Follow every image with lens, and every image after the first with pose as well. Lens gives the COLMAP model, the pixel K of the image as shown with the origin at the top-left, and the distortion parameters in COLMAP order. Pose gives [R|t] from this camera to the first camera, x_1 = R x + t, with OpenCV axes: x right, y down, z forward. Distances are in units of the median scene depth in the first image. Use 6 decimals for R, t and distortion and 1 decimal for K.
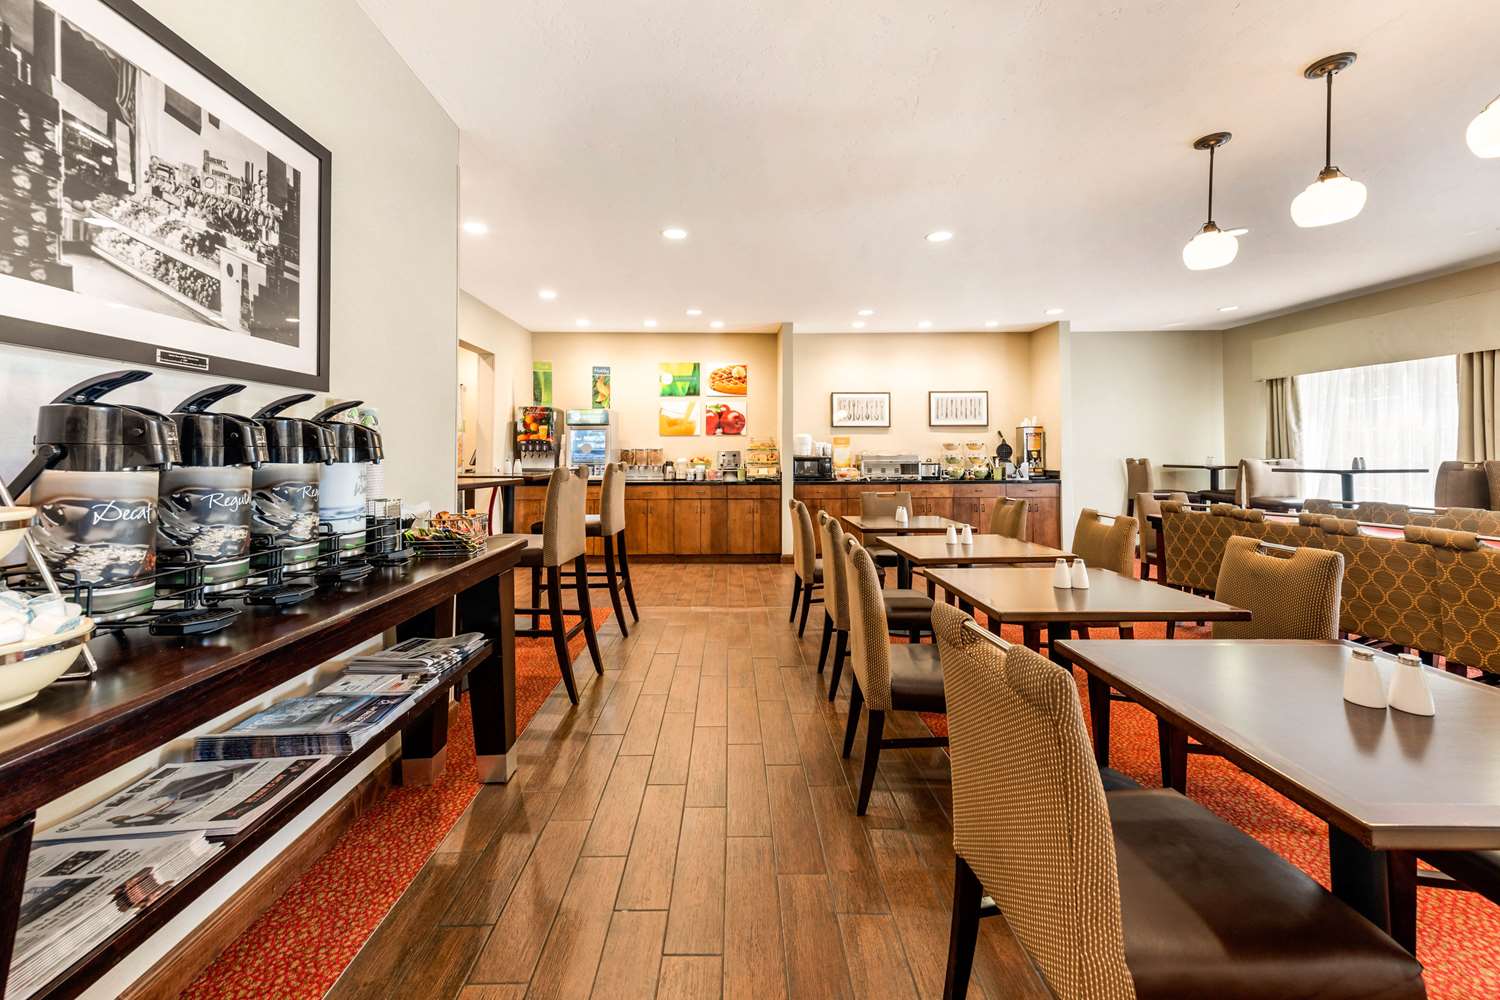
lens RADIAL K [[598.9, 0, 748.2], [0, 598.9, 443.6], [0, 0, 1]] dist [0.000548, -0.000005]
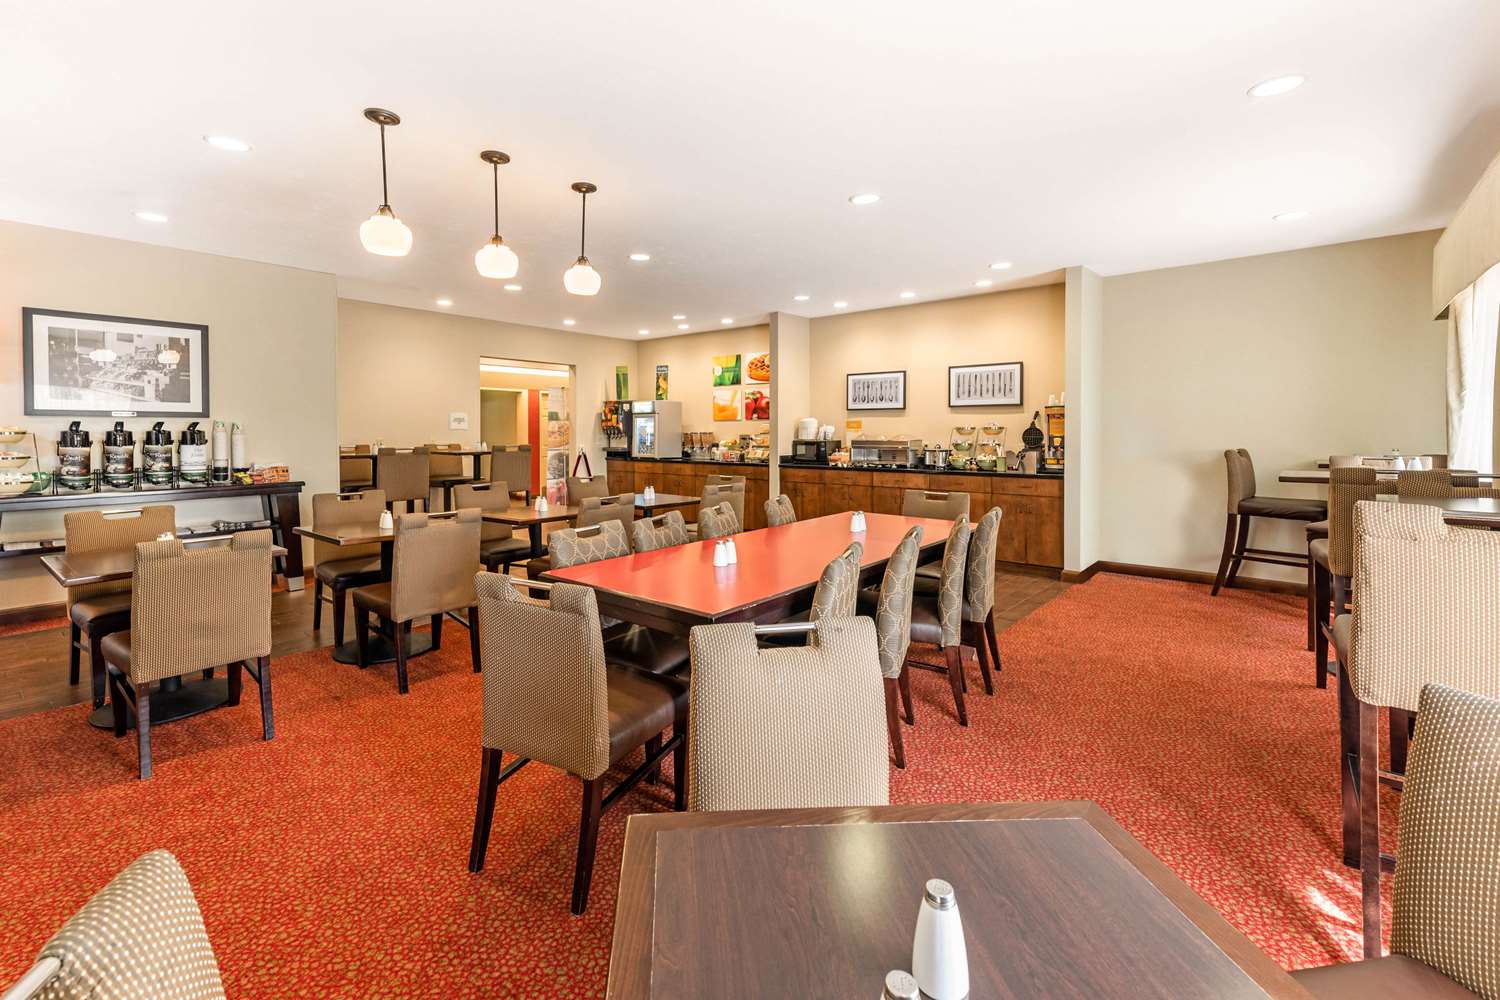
lens RADIAL K [[672.6, 0, 748.5], [0, 672.6, 433.1], [0, 0, 1]] dist [0.017774, 0.000175]
pose [[0.748619, 0.003550, -0.662991, 0.770020], [0.010099, 0.999809, 0.016756, -0.011109], [0.662924, -0.019240, 0.748440, 0.084564]]
